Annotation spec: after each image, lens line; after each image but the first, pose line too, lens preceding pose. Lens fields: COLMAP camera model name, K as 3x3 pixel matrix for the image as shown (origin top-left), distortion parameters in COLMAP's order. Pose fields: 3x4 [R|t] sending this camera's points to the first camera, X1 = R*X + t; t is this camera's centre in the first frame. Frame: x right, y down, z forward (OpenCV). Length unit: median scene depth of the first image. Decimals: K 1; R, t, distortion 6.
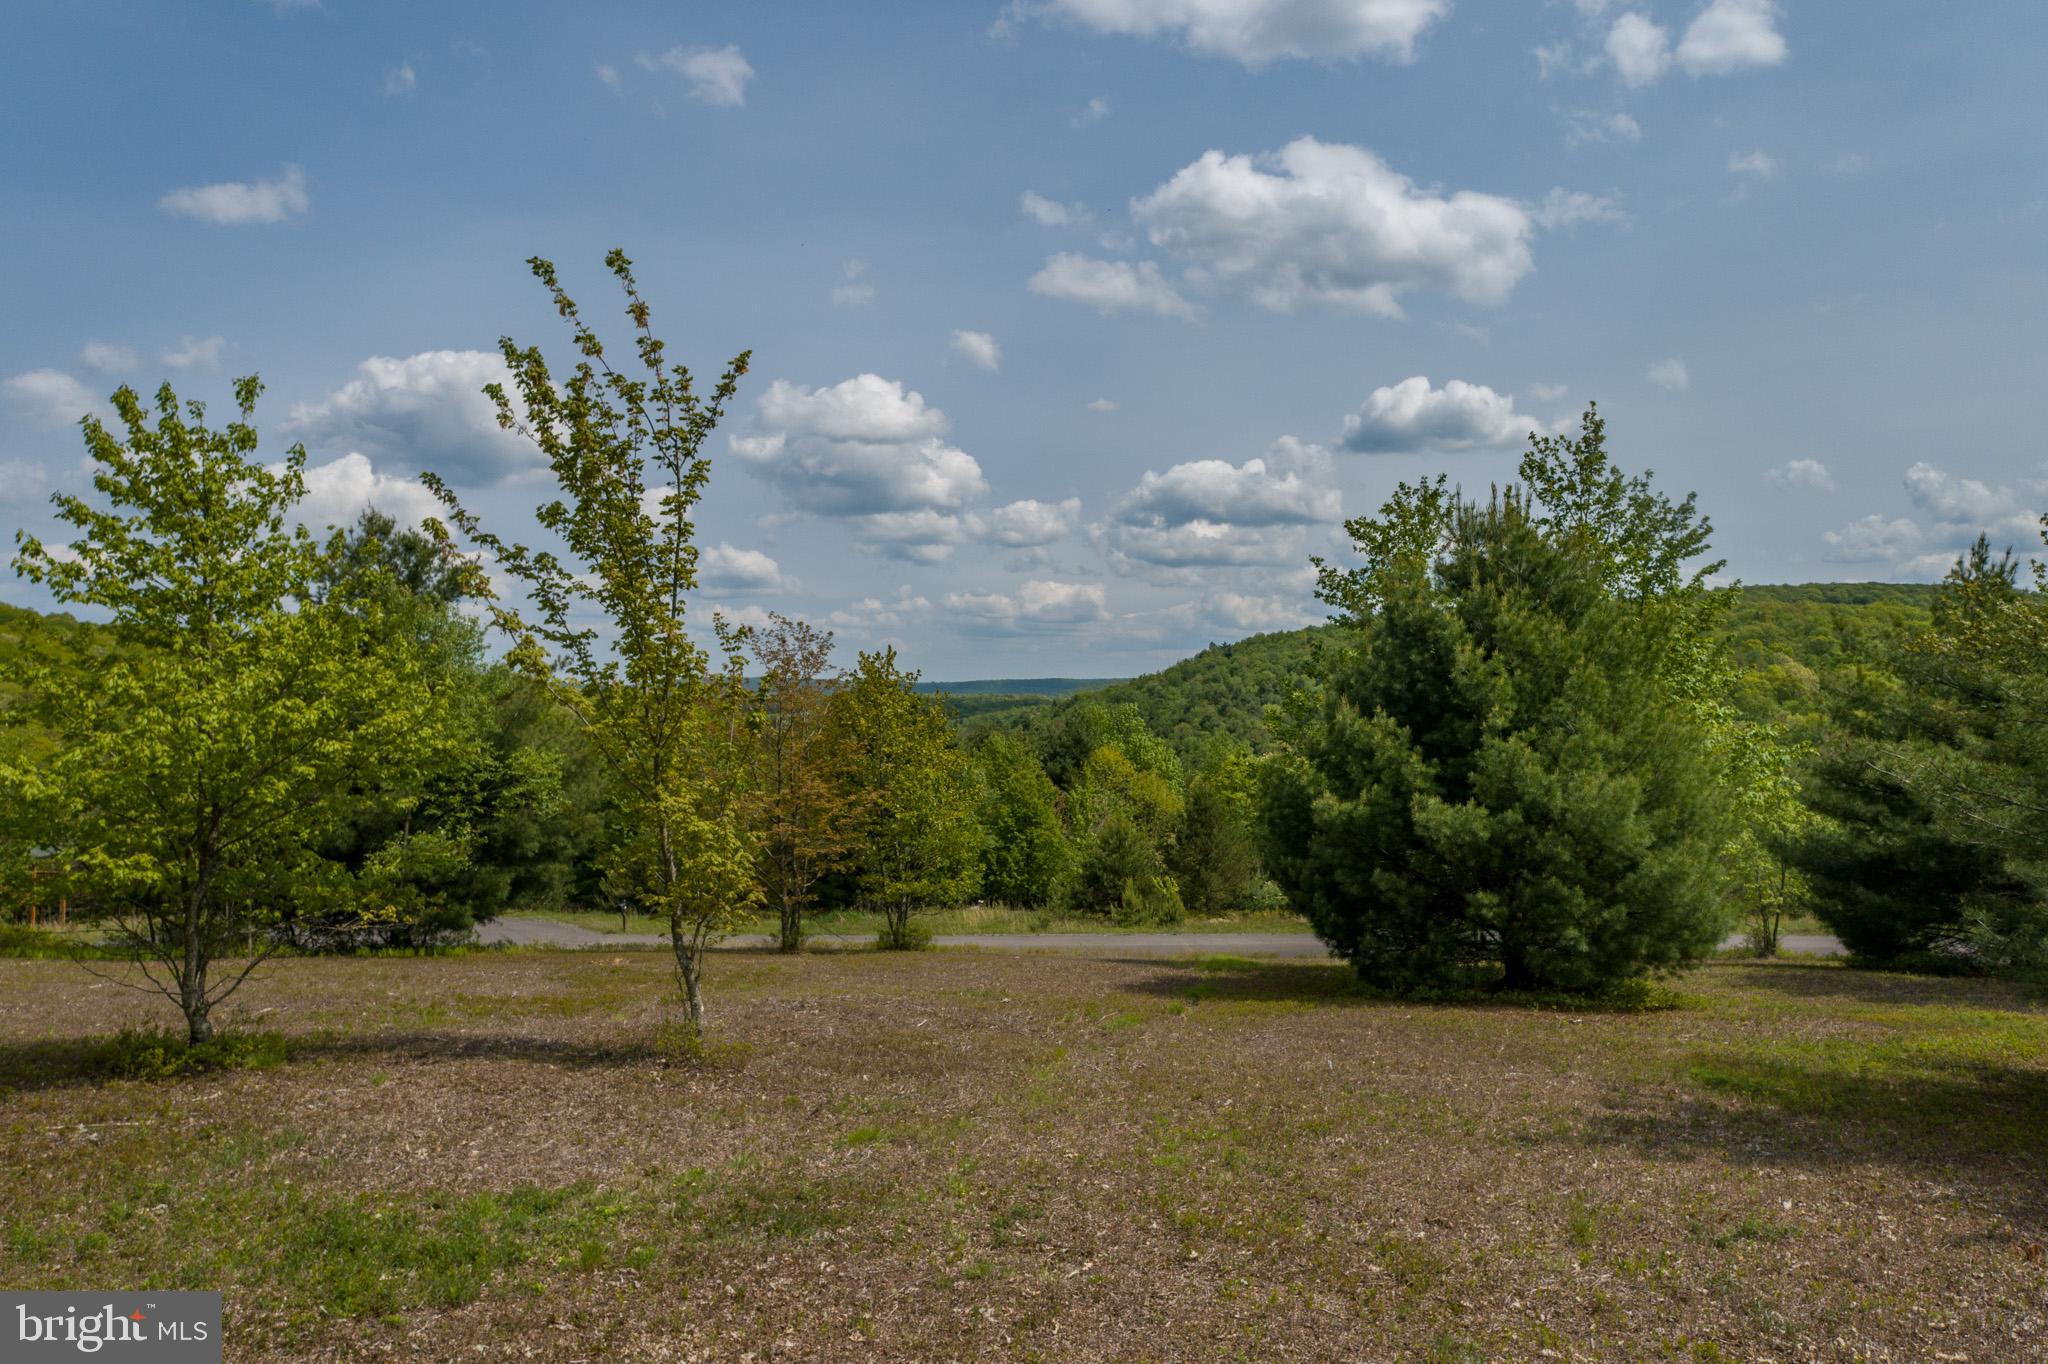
lens RADIAL K [[1405.8, 0, 1032.4], [0, 1405.8, 705.9], [0, 0, 1]] dist [0.001960, 0.000598]
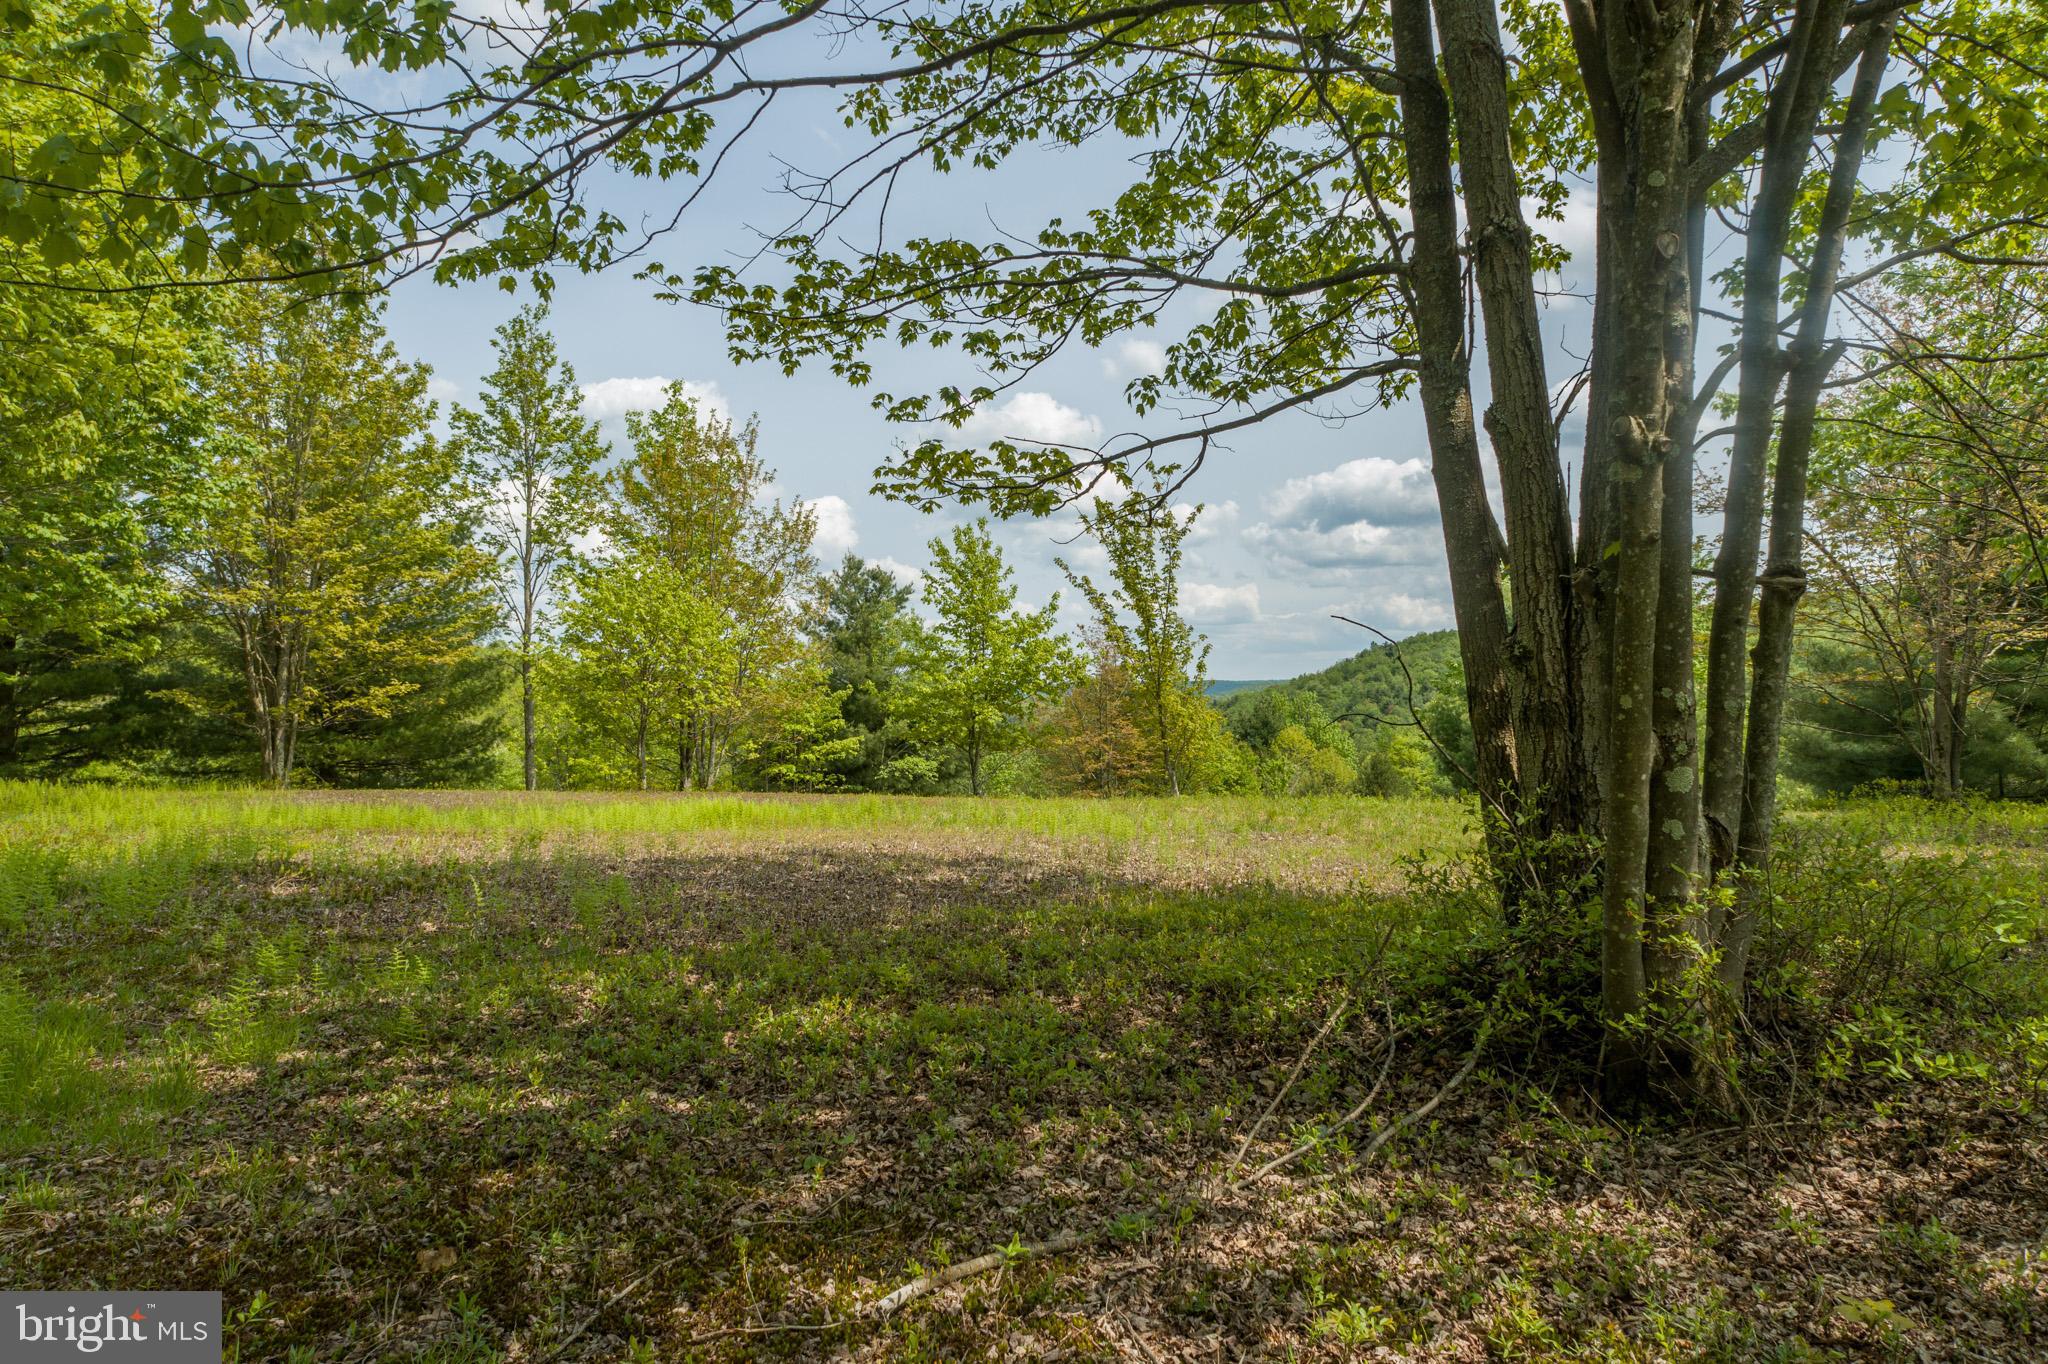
lens RADIAL K [[1392.5, 0, 1024.0], [0, 1392.5, 682.0], [0, 0, 1]] dist [0.003031, 0.006329]
pose [[0.993075, -0.005692, -0.117341, -0.151050], [0.003520, 0.999819, -0.018705, 0.055524], [0.117426, 0.018162, 0.992916, -0.856004]]
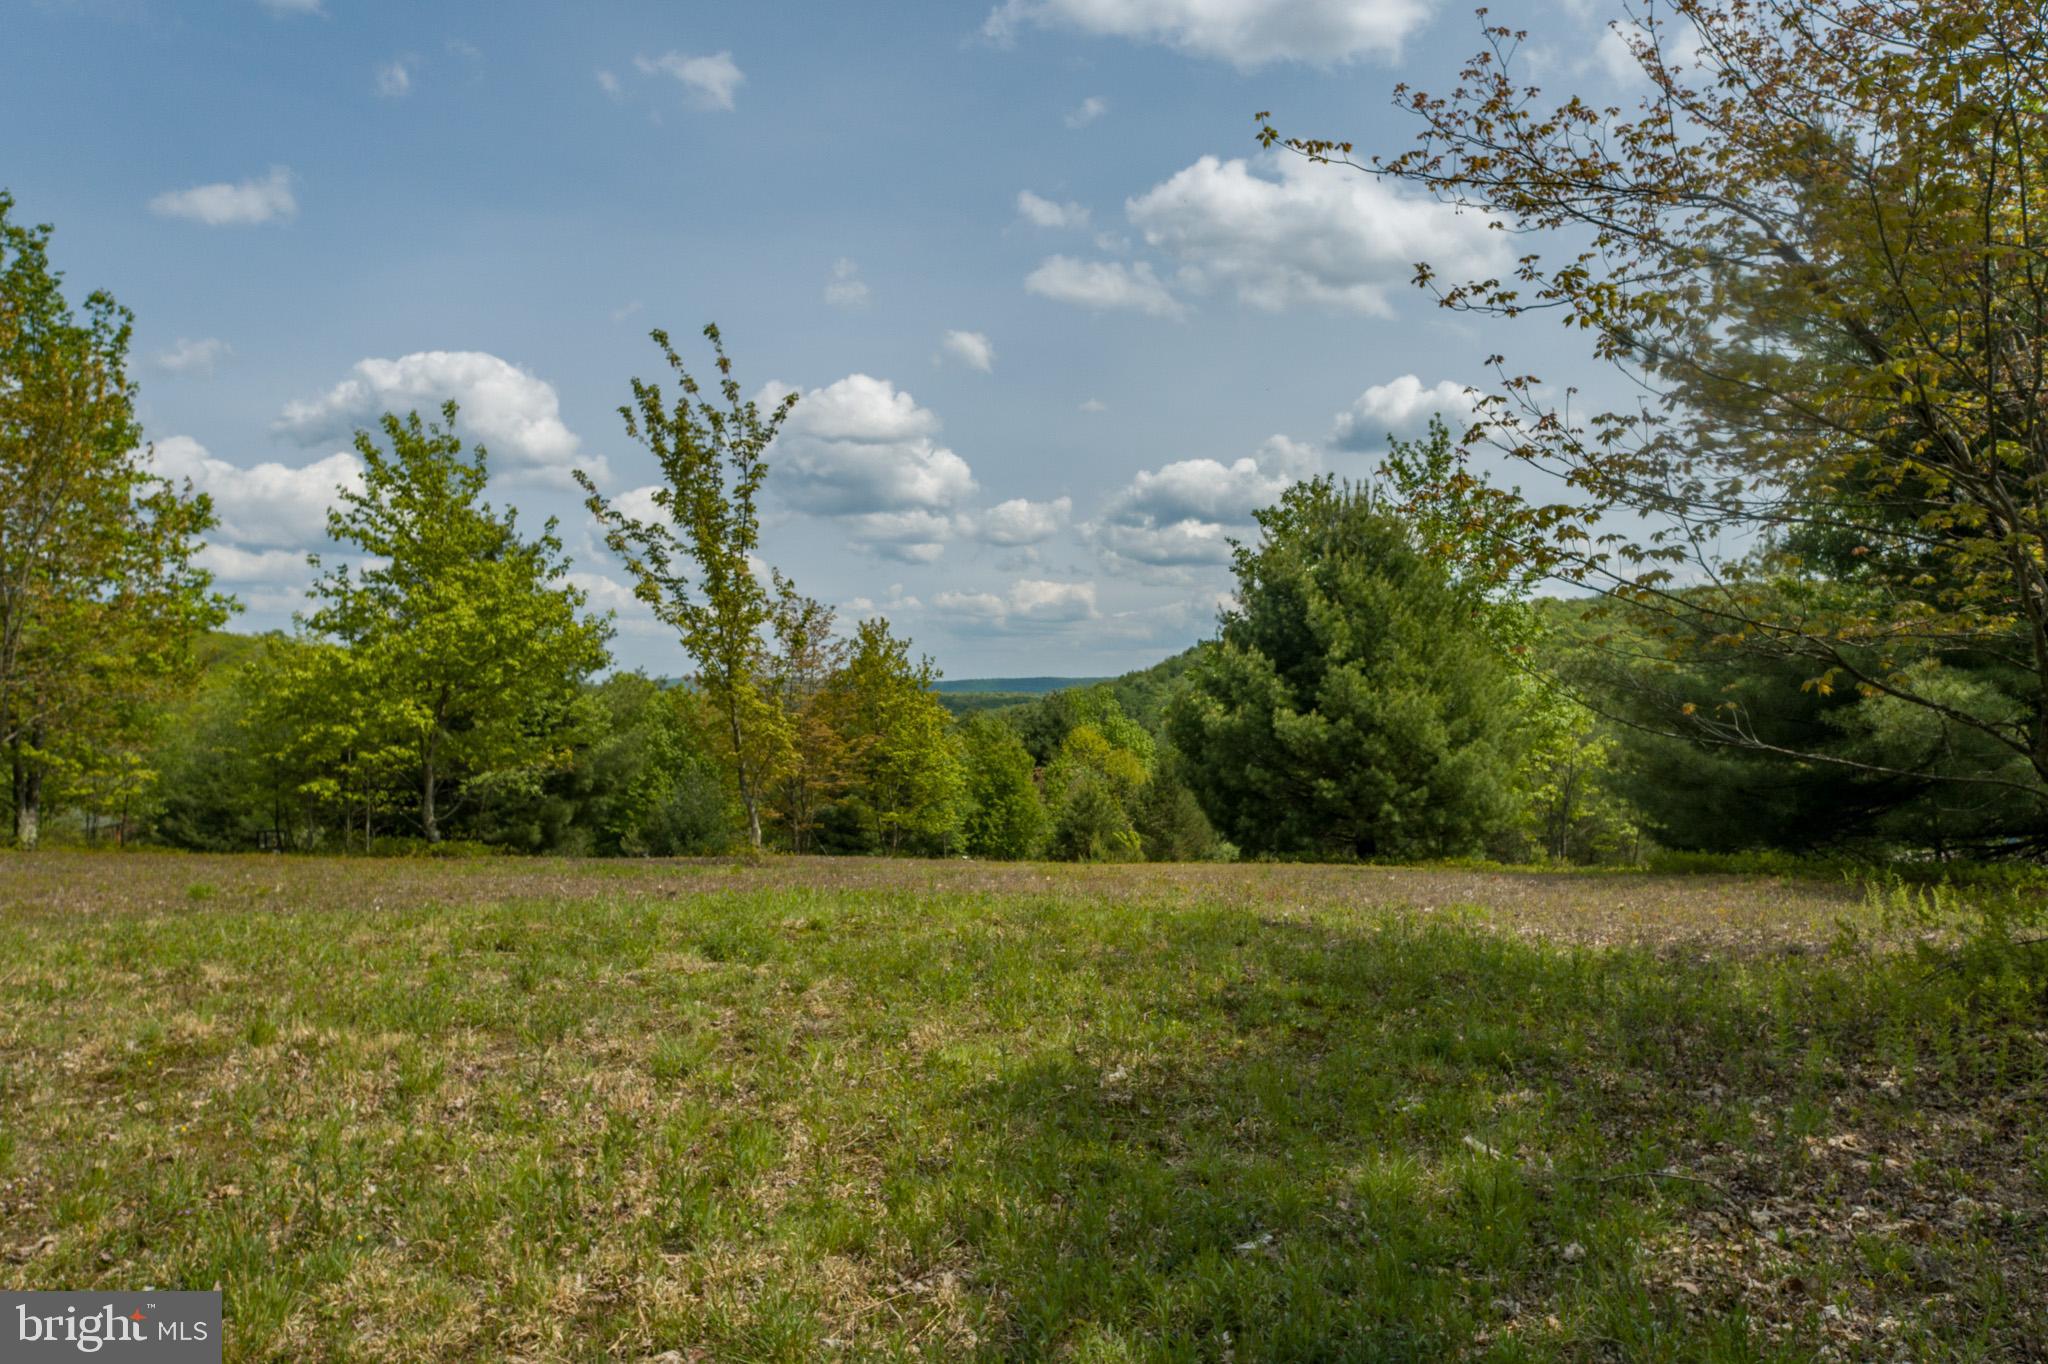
lens RADIAL K [[1400.5, 0, 1024.0], [0, 1400.5, 682.0], [0, 0, 1]] dist [0.008924, 0.002177]
pose [[0.999999, -0.000665, 0.000908, 0.028863], [0.000679, 0.999874, -0.015834, 0.056862], [-0.000897, 0.015834, 0.999874, -0.330936]]
